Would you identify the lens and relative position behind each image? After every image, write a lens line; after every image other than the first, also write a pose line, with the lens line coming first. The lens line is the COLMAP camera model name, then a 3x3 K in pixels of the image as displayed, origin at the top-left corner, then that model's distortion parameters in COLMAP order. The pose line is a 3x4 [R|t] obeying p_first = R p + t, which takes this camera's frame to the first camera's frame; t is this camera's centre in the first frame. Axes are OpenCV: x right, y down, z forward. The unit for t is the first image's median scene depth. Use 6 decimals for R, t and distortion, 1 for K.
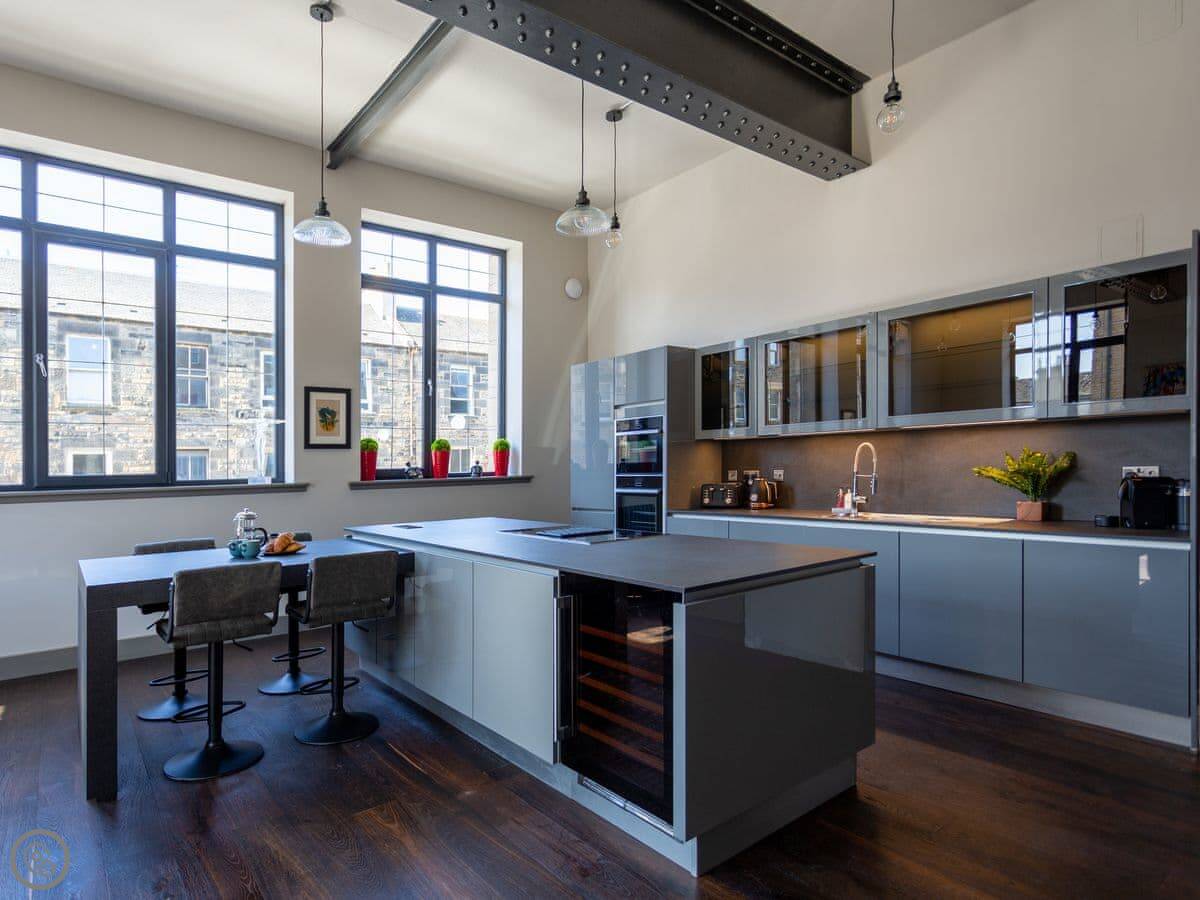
lens RADIAL K [[684.5, 0, 572.0], [0, 684.5, 489.4], [0, 0, 1]] dist [-0.000126, 0.000059]
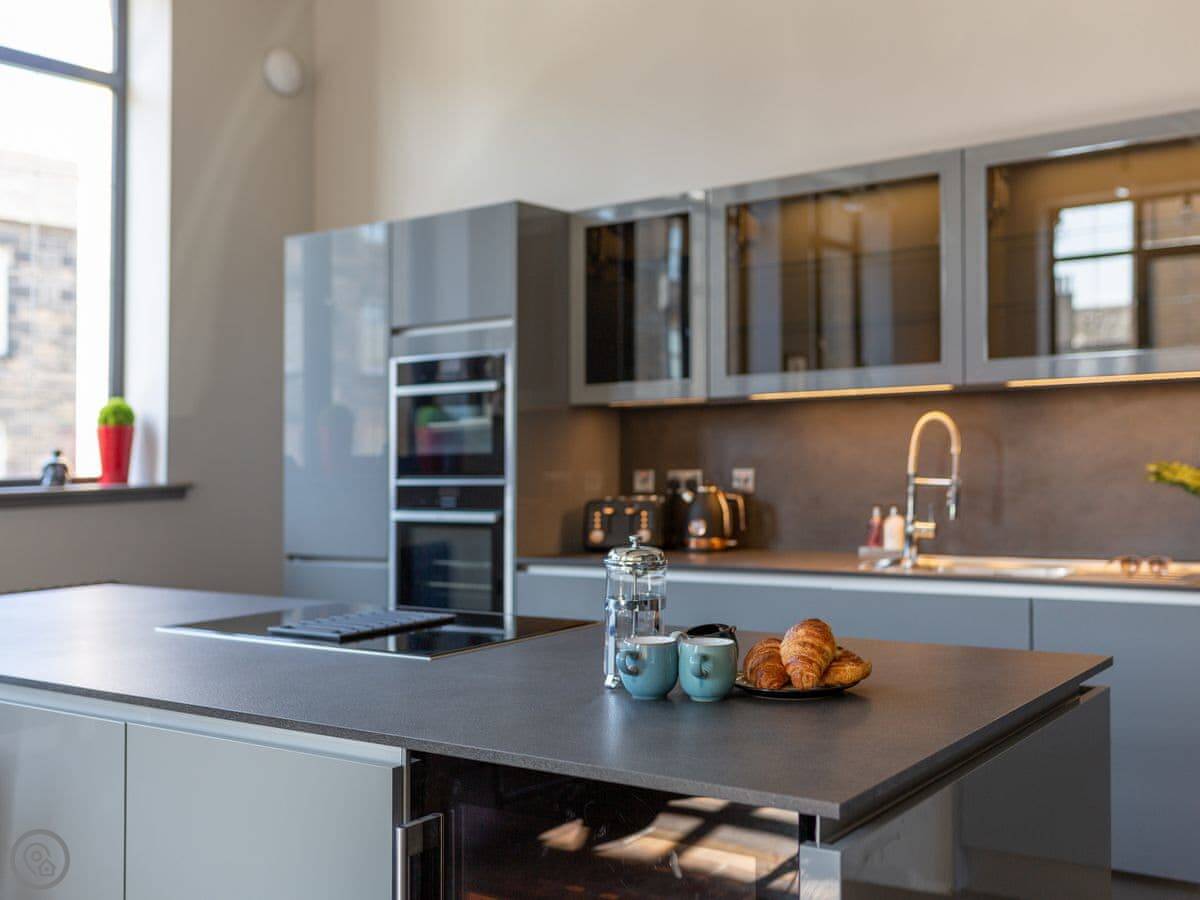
lens RADIAL K [[1317.3, 0, 600.0], [0, 1317.3, 450.0], [0, 0, 1]] dist [0.010916, 0.003188]
pose [[0.958490, 0.000680, 0.285124, -0.058605], [0.011039, 0.999159, -0.039493, -0.006366], [-0.284911, 0.041001, 0.957677, 0.136415]]
